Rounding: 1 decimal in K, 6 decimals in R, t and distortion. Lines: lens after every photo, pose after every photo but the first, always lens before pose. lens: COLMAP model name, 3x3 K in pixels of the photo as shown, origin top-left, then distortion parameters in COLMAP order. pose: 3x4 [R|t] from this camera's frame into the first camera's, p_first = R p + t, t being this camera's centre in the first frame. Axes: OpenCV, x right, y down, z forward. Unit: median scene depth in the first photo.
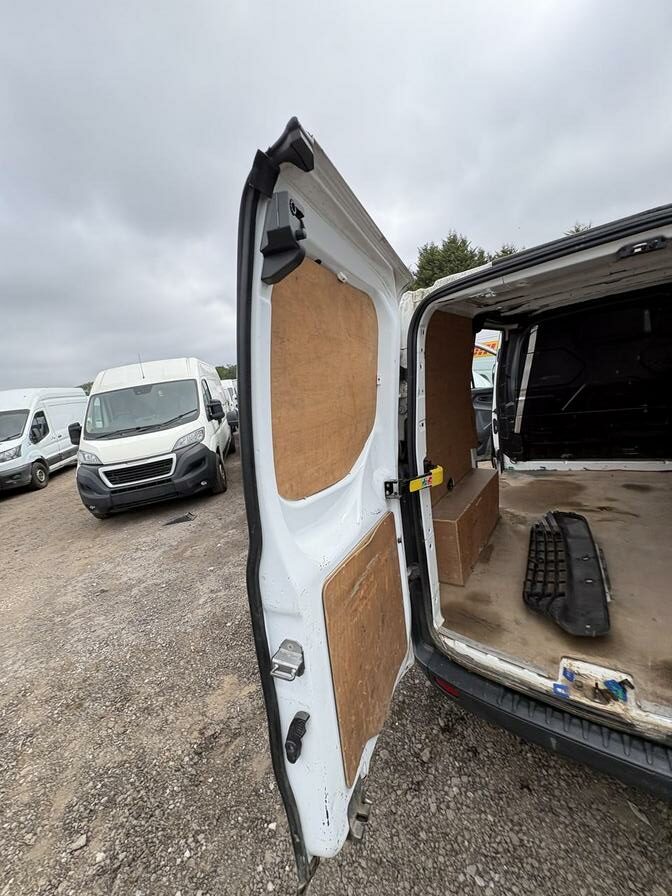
lens RADIAL K [[355.7, 0, 345.8], [0, 355.7, 448.2], [0, 0, 1]] dist [-0.001728, 0.000330]
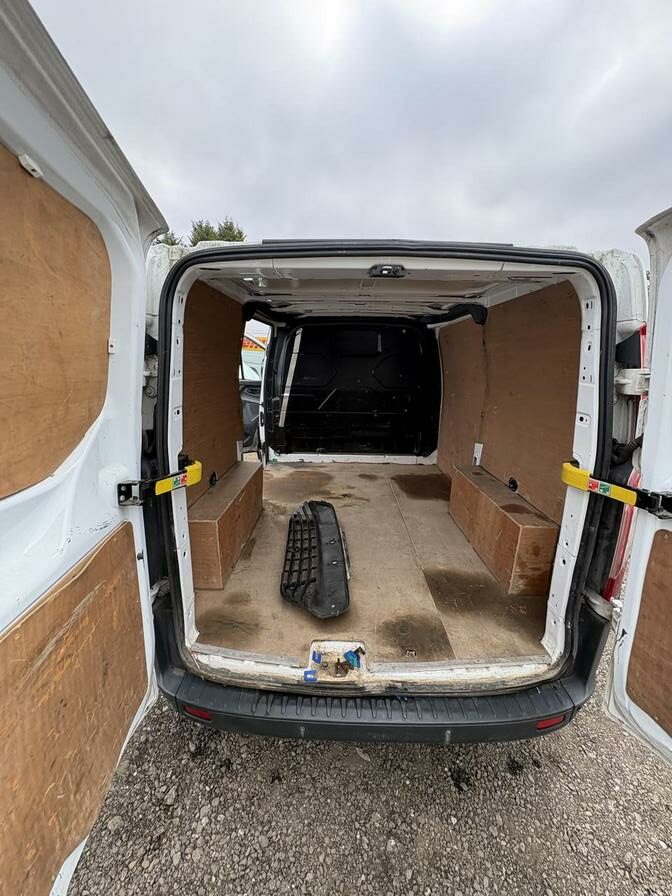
lens RADIAL K [[351.9, 0, 340.5], [0, 351.9, 447.4], [0, 0, 1]] dist [-0.000653, 0.000186]
pose [[0.815272, 0.022431, 0.578644, 0.050177], [-0.038099, 0.999162, 0.014947, -0.010356], [-0.577824, -0.034231, 0.815443, 0.100422]]
